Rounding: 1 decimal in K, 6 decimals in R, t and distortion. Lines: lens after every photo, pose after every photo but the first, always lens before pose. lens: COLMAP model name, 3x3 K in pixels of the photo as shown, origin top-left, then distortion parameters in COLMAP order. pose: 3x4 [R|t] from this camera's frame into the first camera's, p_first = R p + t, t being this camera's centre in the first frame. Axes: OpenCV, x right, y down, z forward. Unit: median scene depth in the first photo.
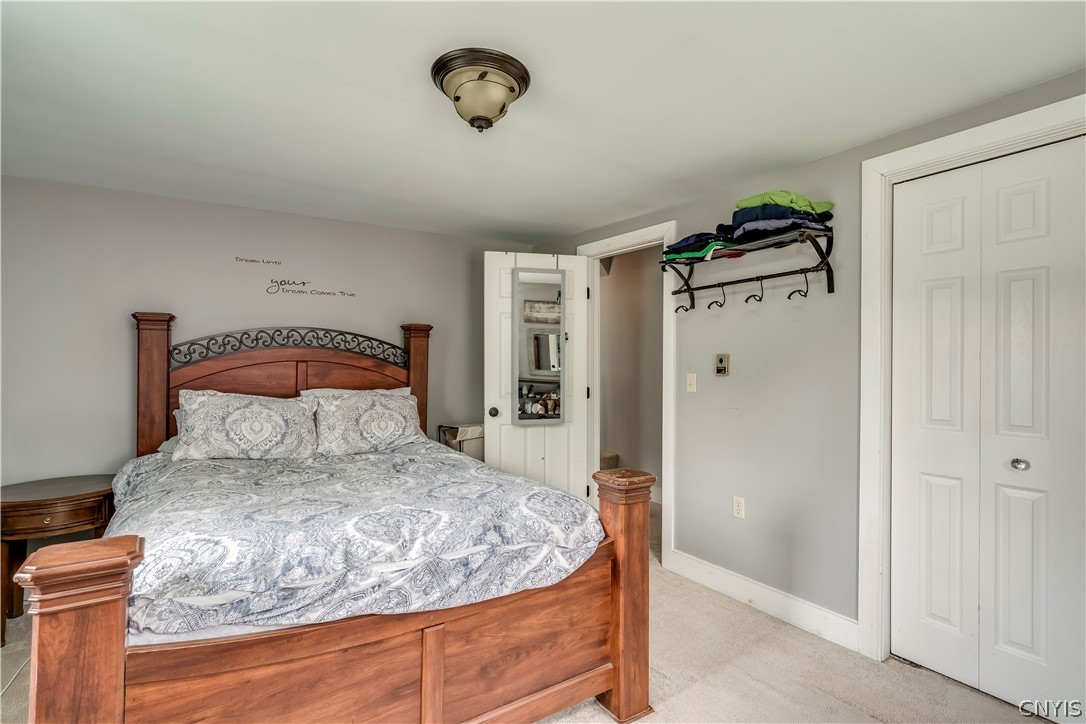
lens RADIAL K [[507.8, 0, 545.9], [0, 507.8, 363.7], [0, 0, 1]] dist [-0.004526, -0.000067]
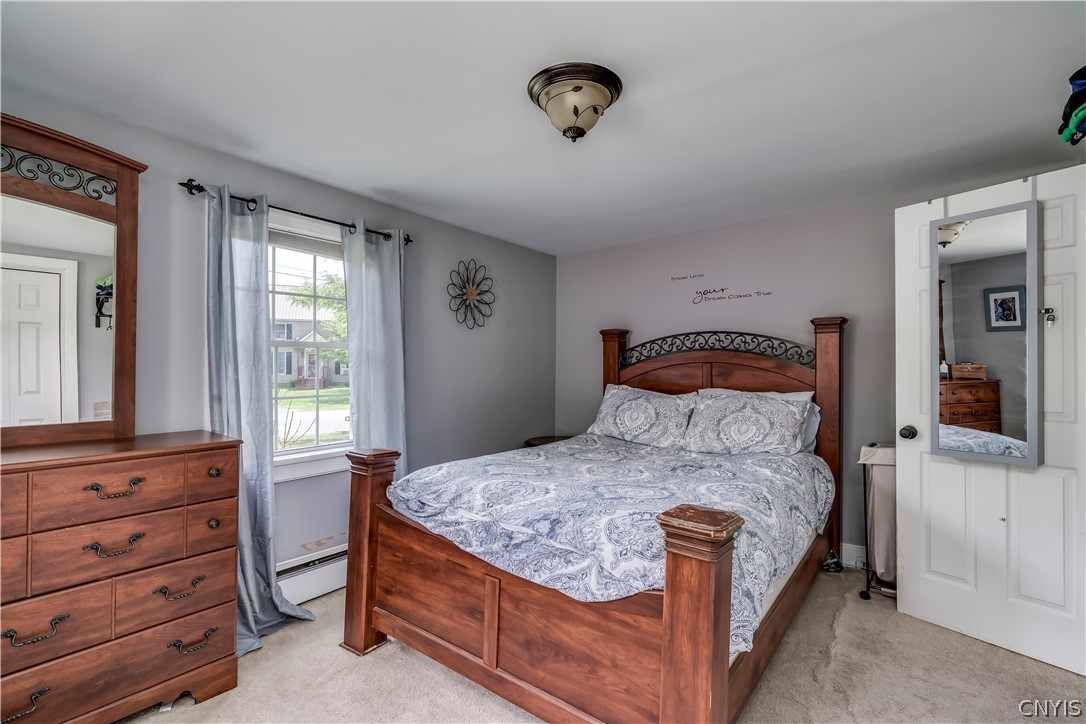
lens RADIAL K [[507.8, 0, 545.9], [0, 507.8, 363.7], [0, 0, 1]] dist [-0.004526, -0.000067]
pose [[0.319173, -0.006909, -0.947671, 0.526358], [0.001365, 0.999976, -0.006831, 0.005191], [0.947696, 0.000887, 0.319175, 0.388276]]
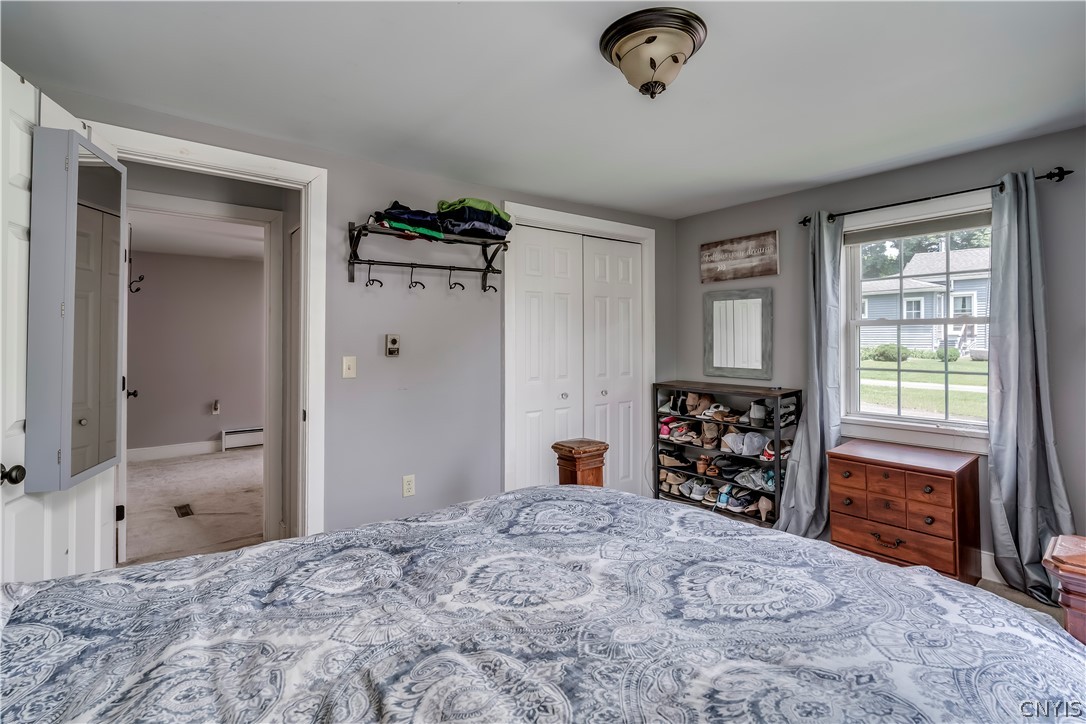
lens RADIAL K [[516.6, 0, 545.2], [0, 516.6, 345.2], [0, 0, 1]] dist [-0.003301, -0.000167]
pose [[-0.044827, -0.011340, 0.998930, -0.674532], [0.002506, 0.999931, 0.011464, -0.010393], [-0.998992, 0.003017, -0.044795, 0.781293]]
